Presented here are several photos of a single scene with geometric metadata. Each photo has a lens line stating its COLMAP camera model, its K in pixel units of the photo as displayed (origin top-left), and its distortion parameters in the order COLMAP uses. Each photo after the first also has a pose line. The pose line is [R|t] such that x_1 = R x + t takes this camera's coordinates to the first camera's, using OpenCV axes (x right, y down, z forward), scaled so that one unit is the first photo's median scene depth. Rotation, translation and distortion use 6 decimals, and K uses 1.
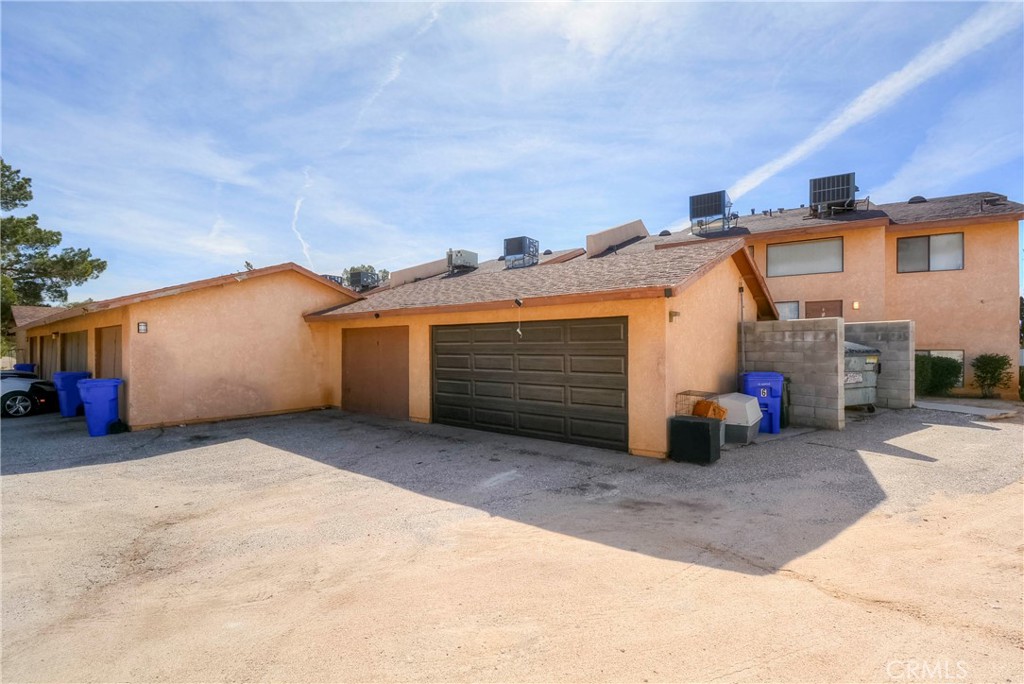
lens RADIAL K [[459.1, 0, 528.1], [0, 459.1, 362.7], [0, 0, 1]] dist [0.025756, -0.027581]
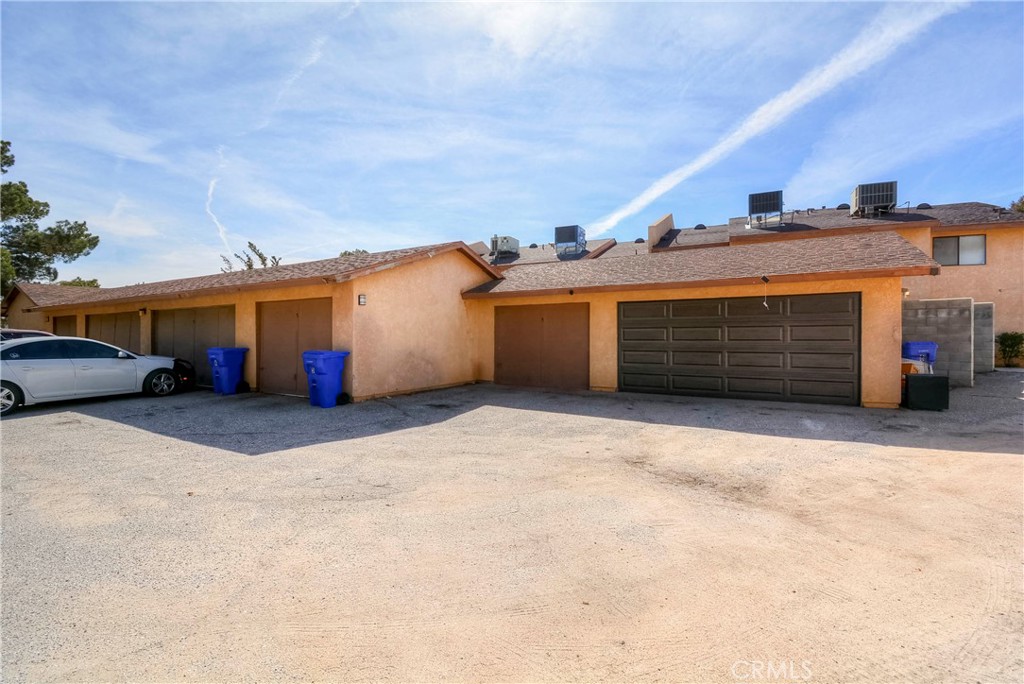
lens RADIAL K [[458.5, 0, 512.0], [0, 458.5, 342.0], [0, 0, 1]] dist [0.021948, -0.027239]
pose [[0.989962, -0.000695, 0.141330, -0.300951], [0.004384, 0.999658, -0.025791, 0.020110], [-0.141264, 0.026152, 0.989626, -0.017622]]
